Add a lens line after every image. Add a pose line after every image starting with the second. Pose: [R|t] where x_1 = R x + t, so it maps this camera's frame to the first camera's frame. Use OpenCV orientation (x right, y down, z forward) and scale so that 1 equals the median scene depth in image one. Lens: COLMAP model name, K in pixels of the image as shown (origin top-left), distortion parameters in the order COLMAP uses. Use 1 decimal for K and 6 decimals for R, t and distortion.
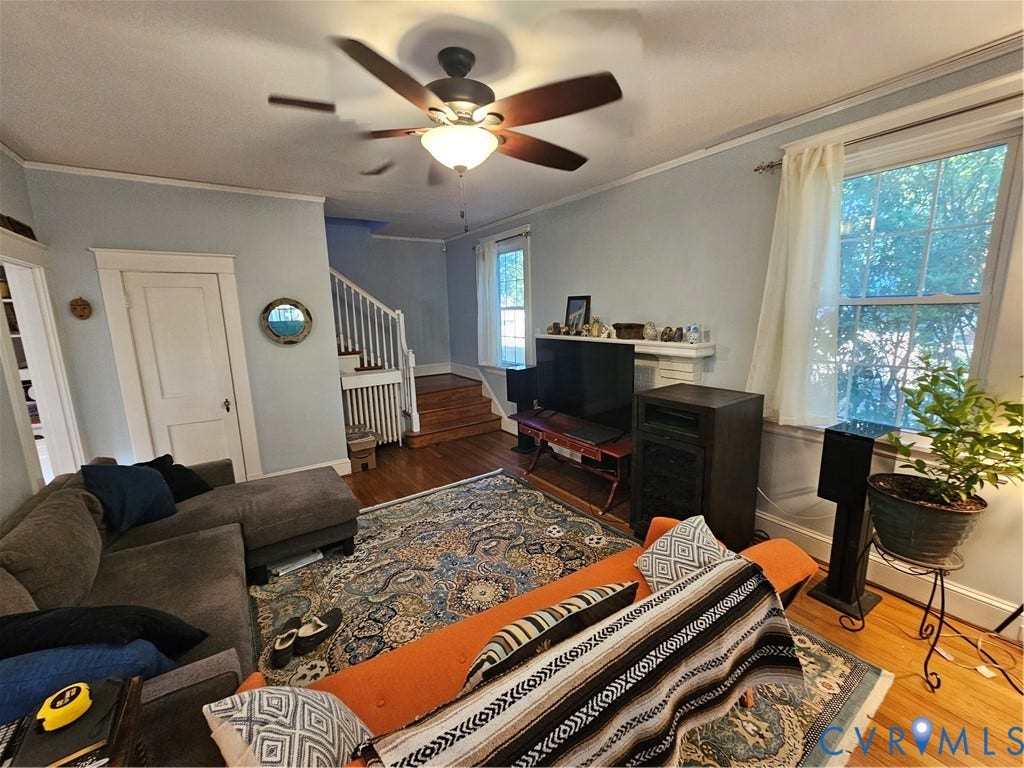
lens RADIAL K [[420.3, 0, 511.4], [0, 420.3, 384.8], [0, 0, 1]] dist [-0.001400, 0.001939]
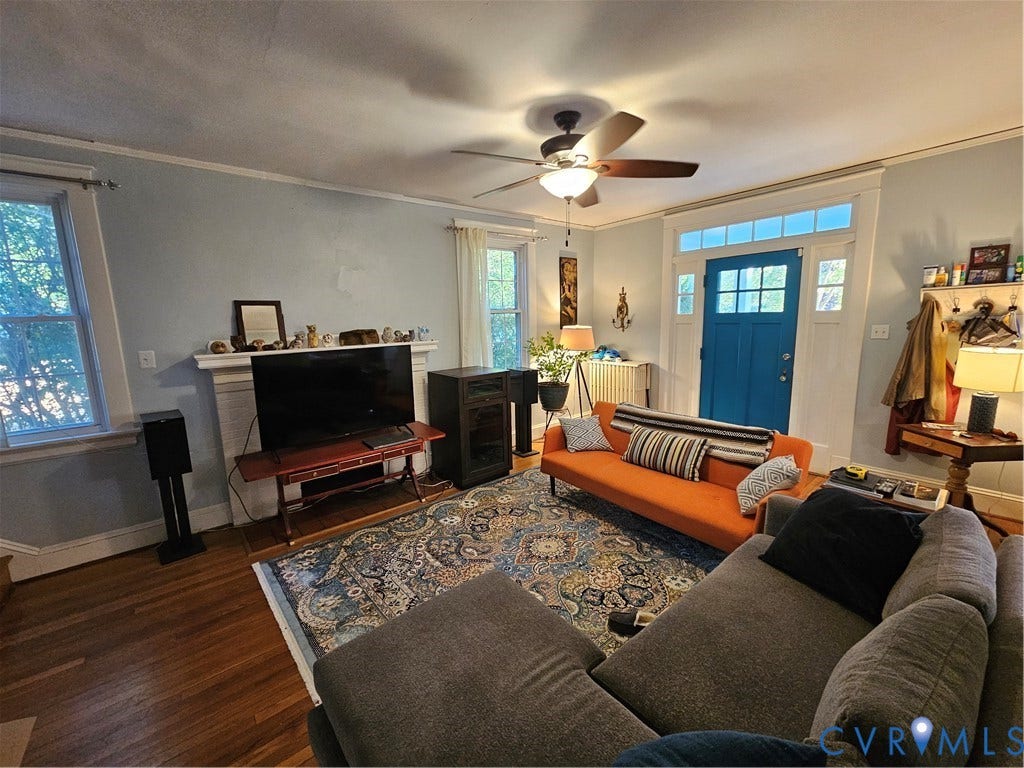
lens RADIAL K [[420.3, 0, 507.2], [0, 420.3, 382.3], [0, 0, 1]] dist [-0.001400, 0.001939]
pose [[-0.088995, -0.132688, 0.987154, -0.870357], [0.202501, 0.967978, 0.148366, -0.112253], [-0.975230, 0.213103, -0.059275, 0.811309]]
